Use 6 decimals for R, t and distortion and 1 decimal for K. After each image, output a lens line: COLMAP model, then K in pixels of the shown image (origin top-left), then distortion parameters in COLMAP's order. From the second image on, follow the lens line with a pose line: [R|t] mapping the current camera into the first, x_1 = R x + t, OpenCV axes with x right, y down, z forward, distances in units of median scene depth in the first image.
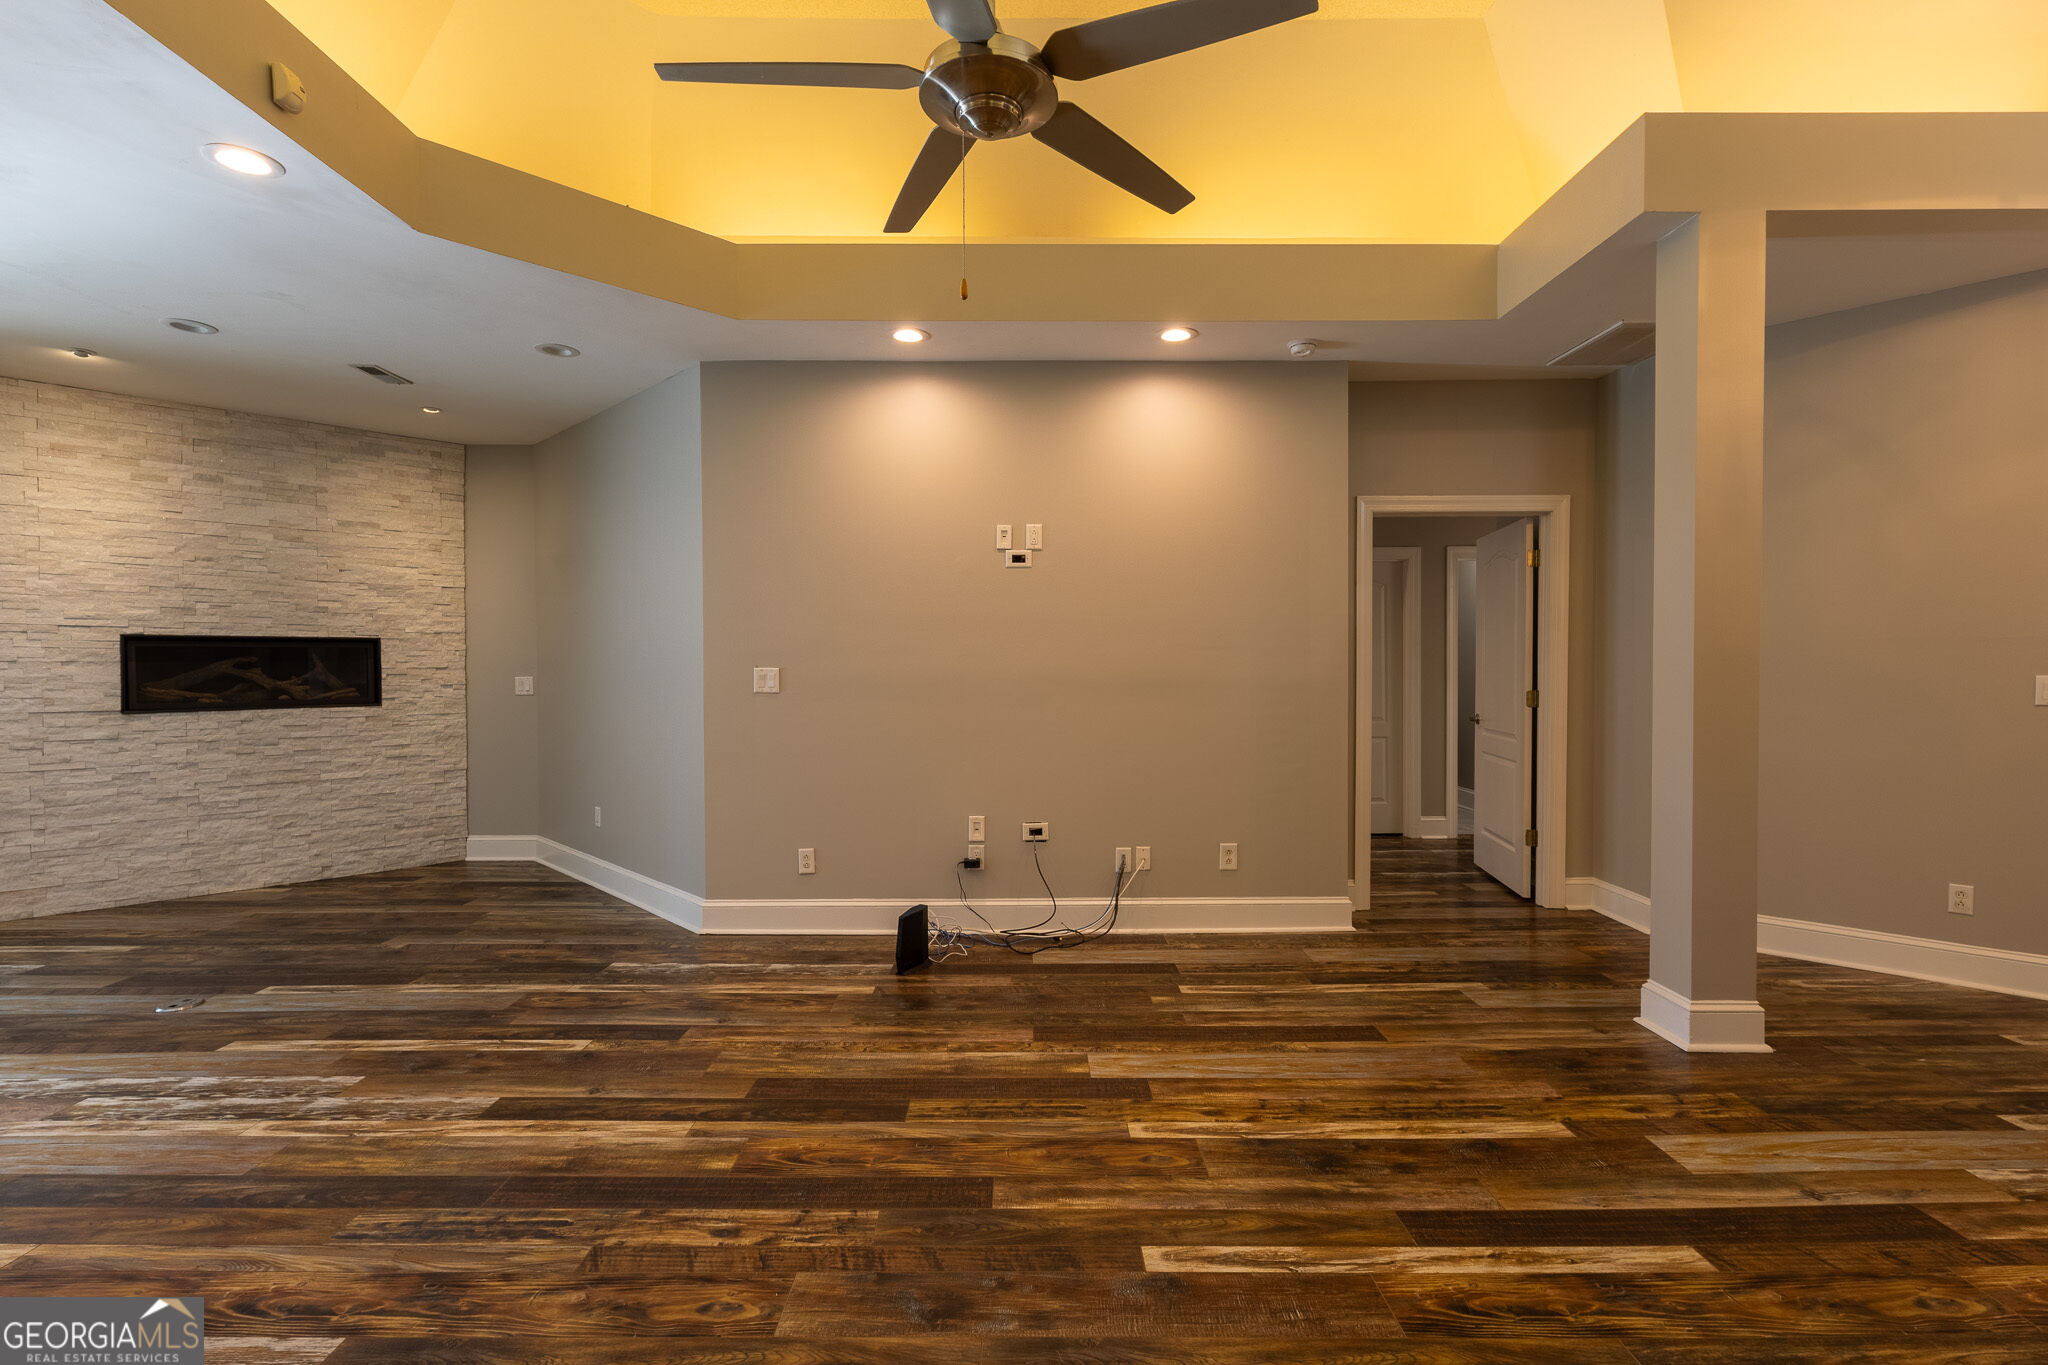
lens RADIAL K [[942.1, 0, 1020.7], [0, 942.1, 687.3], [0, 0, 1]] dist [-0.000424, 0.003471]
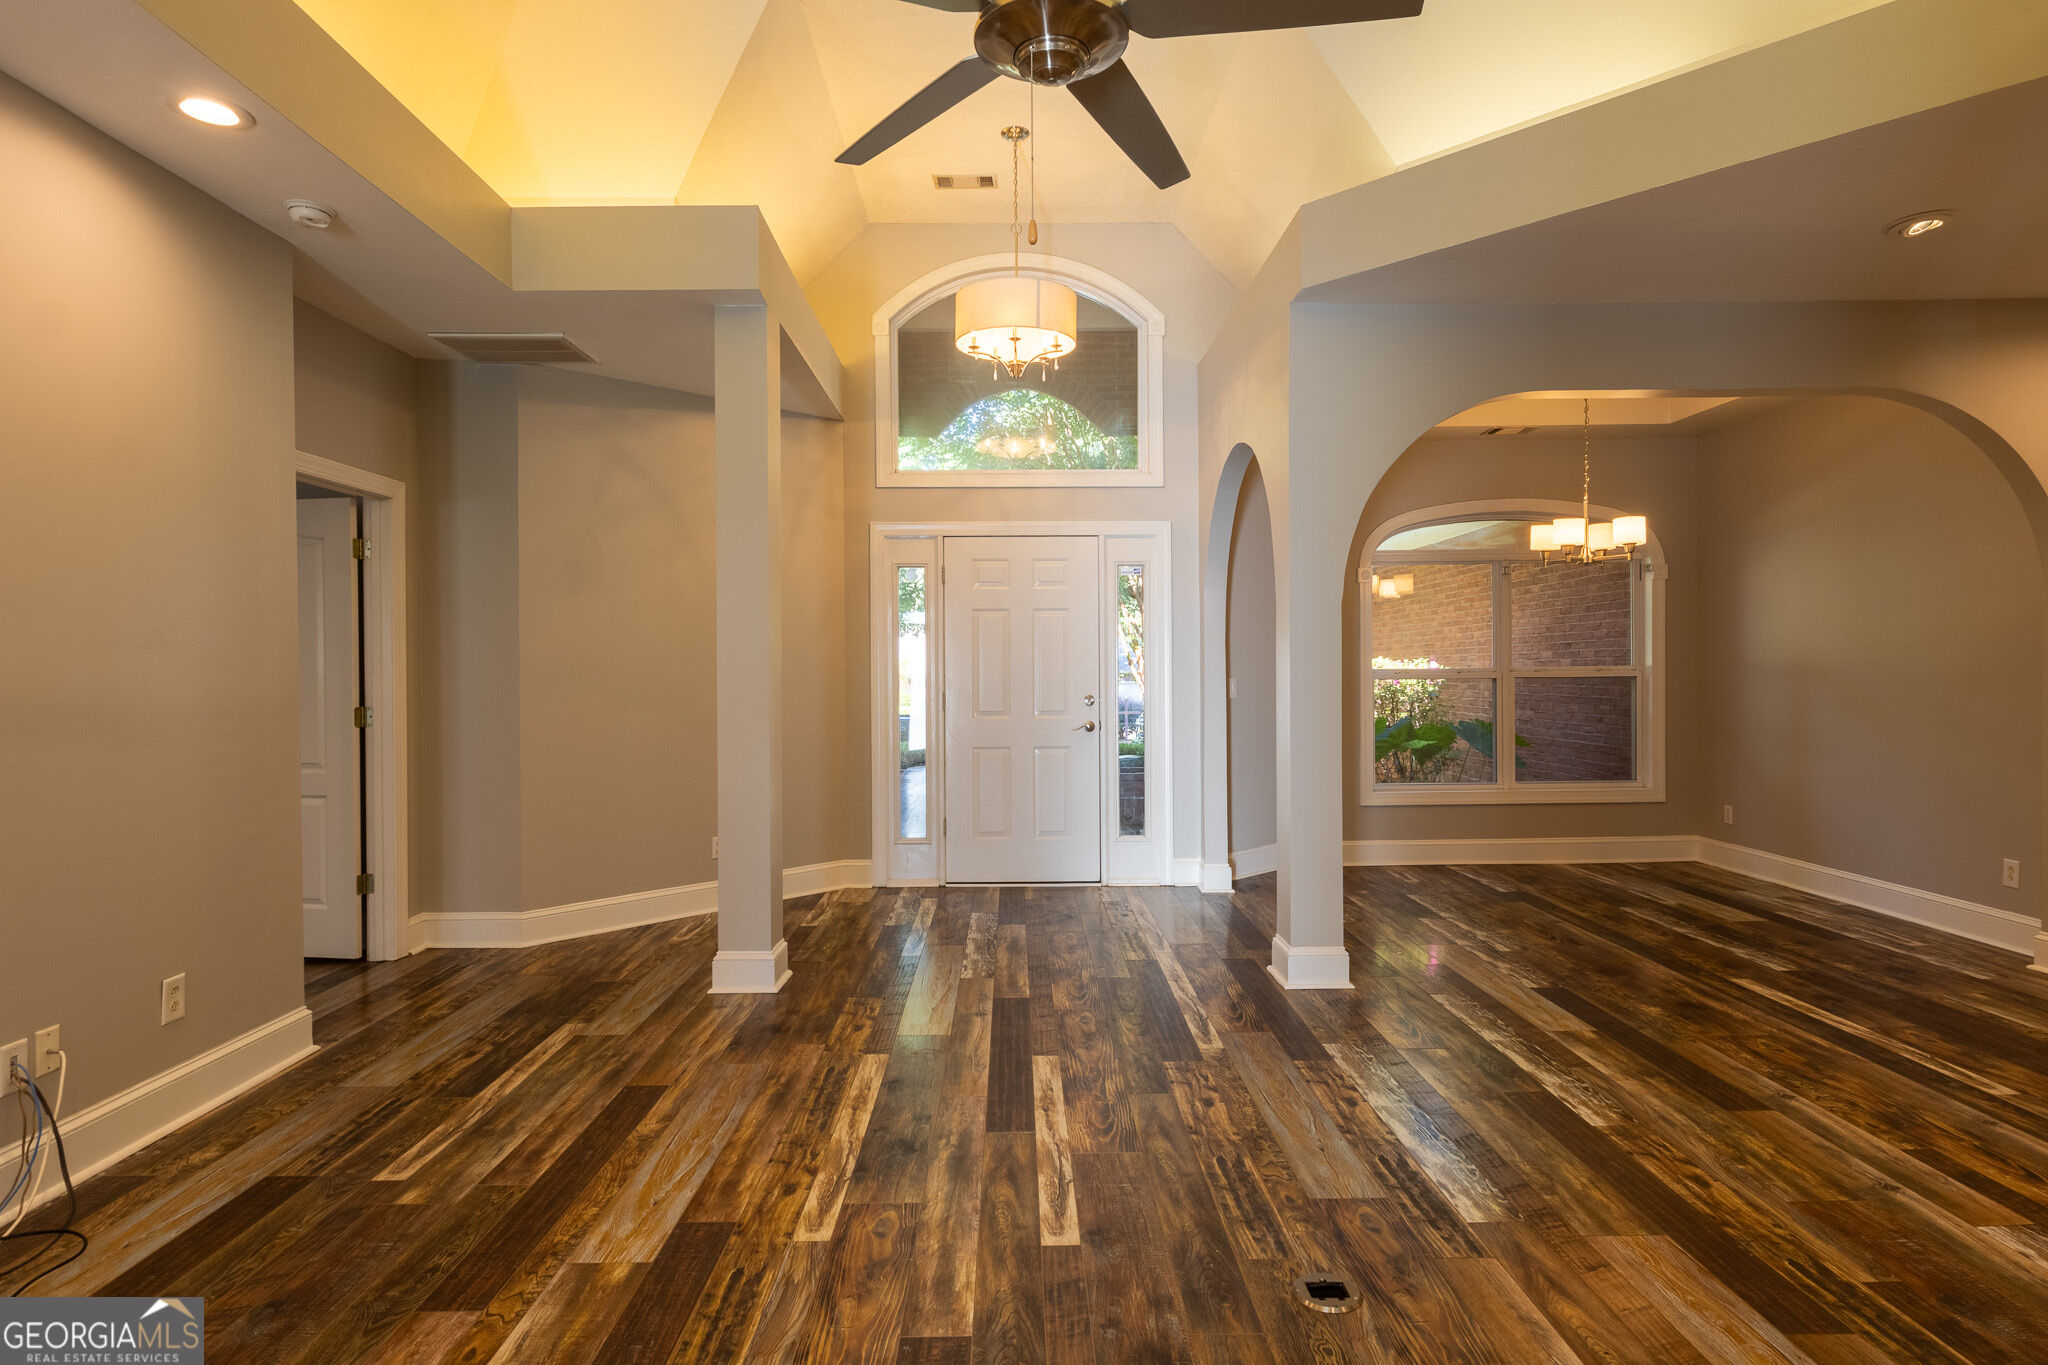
lens RADIAL K [[1106.8, 0, 1026.8], [0, 1106.8, 666.5], [0, 0, 1]] dist [0.001940, 0.000813]
pose [[-0.014056, 0.005638, 0.999885, -0.491731], [0.029118, 0.999562, -0.005227, -0.010488], [-0.999477, 0.029041, -0.014214, 0.468822]]
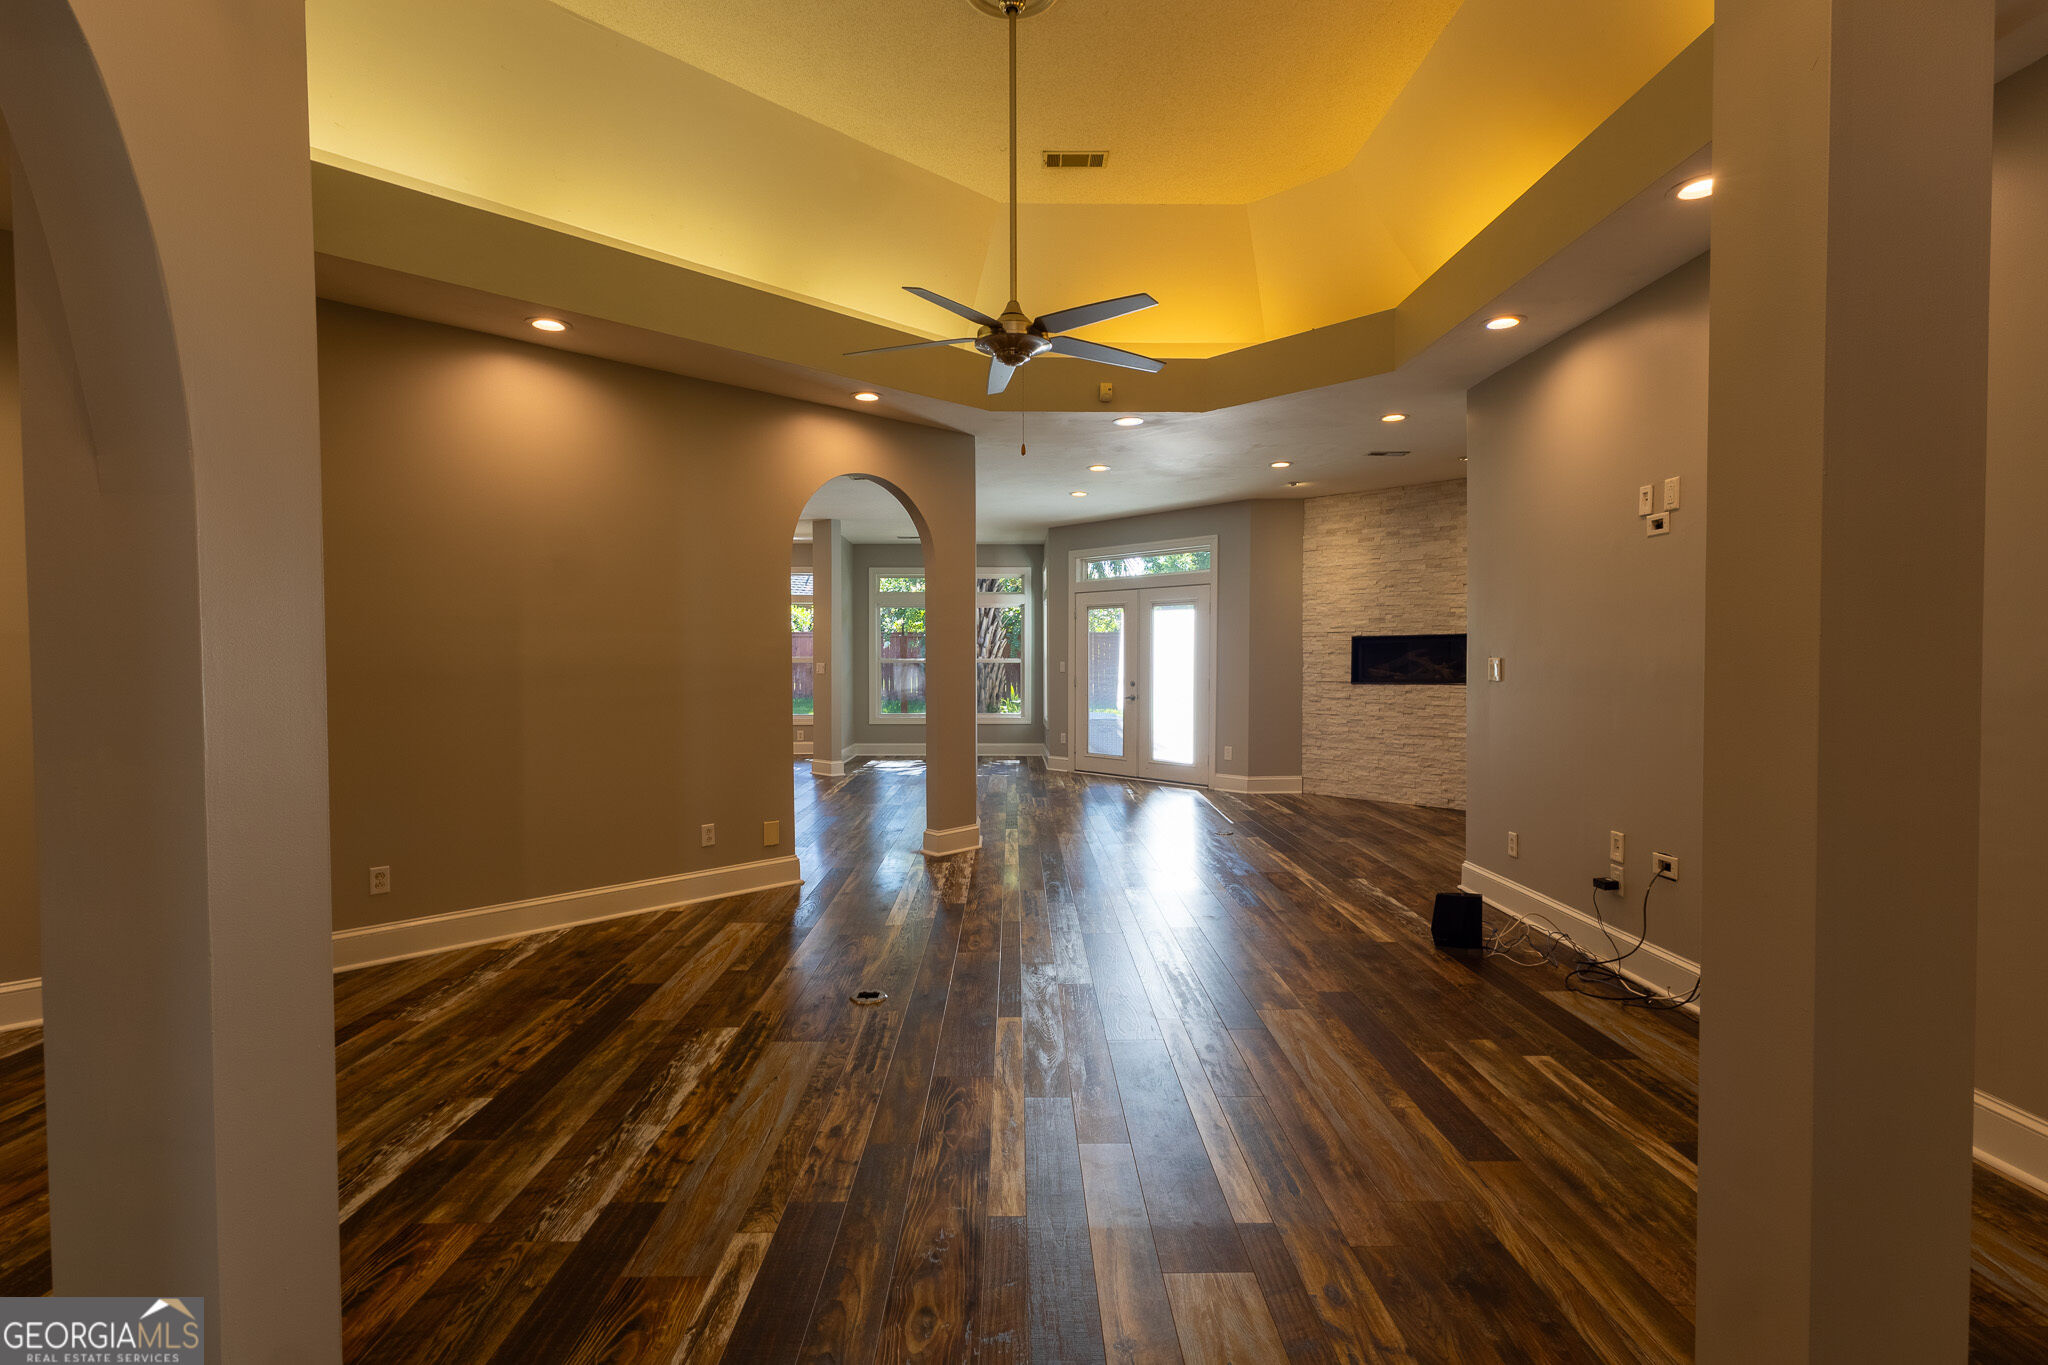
lens RADIAL K [[942.1, 0, 1024.0], [0, 942.1, 674.4], [0, 0, 1]] dist [-0.000424, 0.003471]
pose [[0.011120, 0.021616, -0.999705, 0.803142], [-0.019102, 0.999588, 0.021401, -0.014639], [0.999756, 0.018858, 0.011529, 0.449860]]
